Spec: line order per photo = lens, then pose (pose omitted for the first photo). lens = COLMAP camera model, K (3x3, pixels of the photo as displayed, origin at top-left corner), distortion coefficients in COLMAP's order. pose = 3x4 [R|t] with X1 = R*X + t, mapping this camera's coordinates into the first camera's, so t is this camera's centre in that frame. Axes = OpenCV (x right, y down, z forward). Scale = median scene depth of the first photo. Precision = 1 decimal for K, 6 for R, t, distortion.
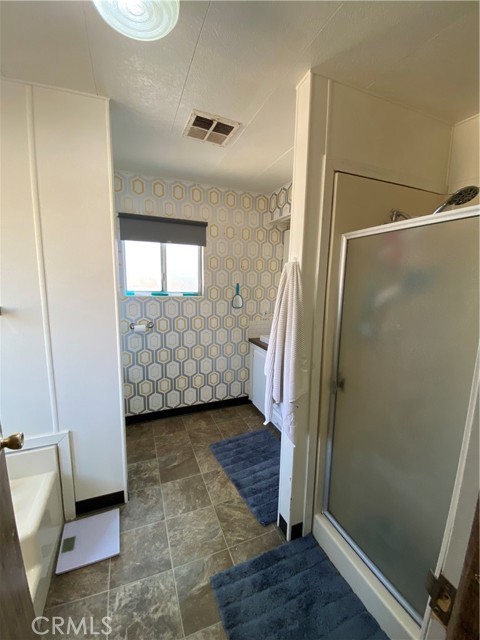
lens RADIAL K [[260.2, 0, 243.0], [0, 260.2, 317.5], [0, 0, 1]] dist [-0.022035, -0.003238]
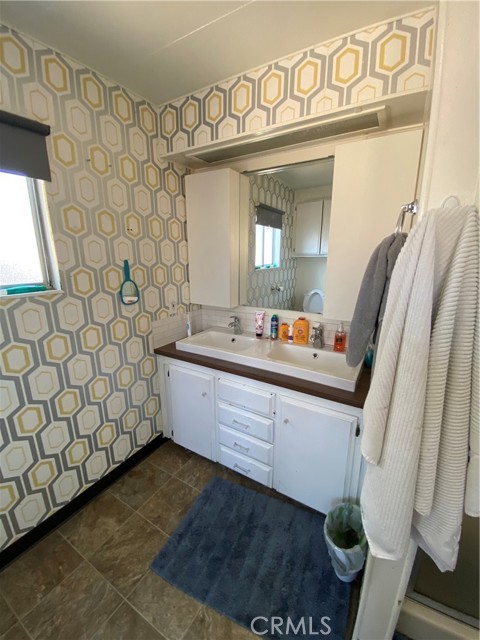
lens RADIAL K [[260.2, 0, 244.5], [0, 260.2, 316.6], [0, 0, 1]] dist [-0.022035, -0.003238]
pose [[0.794543, -0.160988, 0.585478, -0.167289], [0.099495, 0.985698, 0.136014, -0.063826], [-0.599002, -0.049817, 0.799197, 0.410846]]
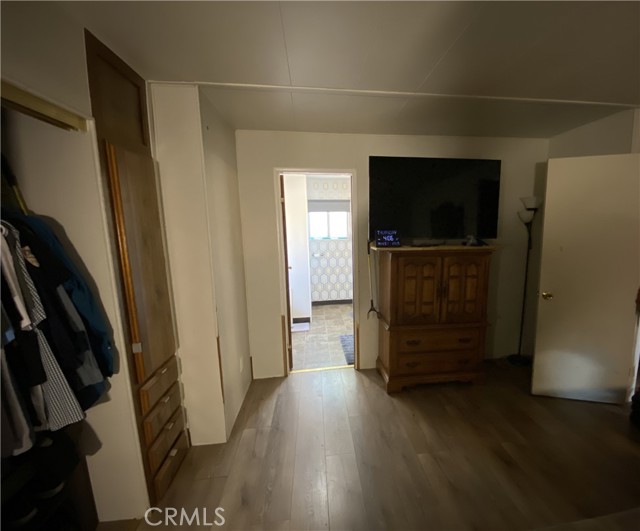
lens RADIAL K [[262.3, 0, 319.1], [0, 262.3, 268.8], [0, 0, 1]] dist [0.000039, 0.000000]
pose [[0.928819, -0.007727, -0.370454, 0.336642], [0.004770, 0.999949, -0.008895, 0.145260], [0.370503, 0.006495, 0.928808, -0.802984]]
